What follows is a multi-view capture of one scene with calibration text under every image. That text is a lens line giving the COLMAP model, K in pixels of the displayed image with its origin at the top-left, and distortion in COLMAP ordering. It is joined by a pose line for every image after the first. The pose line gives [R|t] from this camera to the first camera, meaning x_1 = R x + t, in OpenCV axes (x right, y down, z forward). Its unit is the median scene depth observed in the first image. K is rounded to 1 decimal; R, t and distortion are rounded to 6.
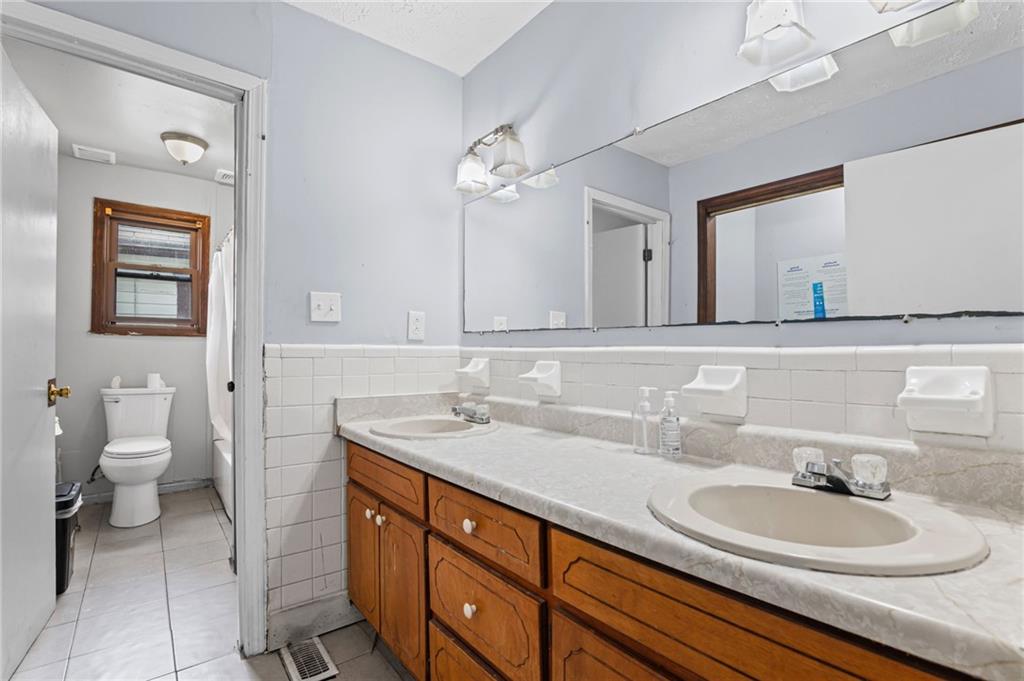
lens RADIAL K [[474.6, 0, 517.2], [0, 474.6, 351.8], [0, 0, 1]] dist [-0.013823, 0.000090]
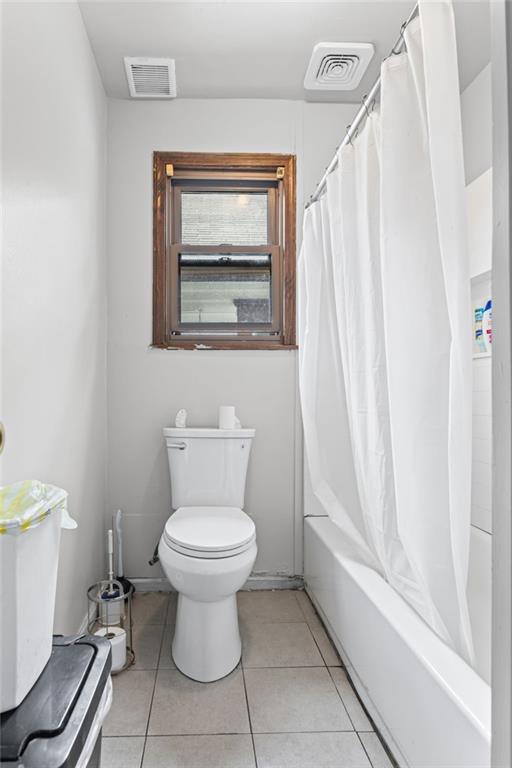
lens RADIAL K [[775.7, 0, 256.0], [0, 775.7, 384.0], [0, 0, 1]] dist [0.006191, -0.000825]
pose [[0.818072, -0.005458, -0.575089, -0.118590], [0.009179, 0.999952, 0.003567, 0.011003], [0.575042, -0.008196, 0.818083, 0.143164]]
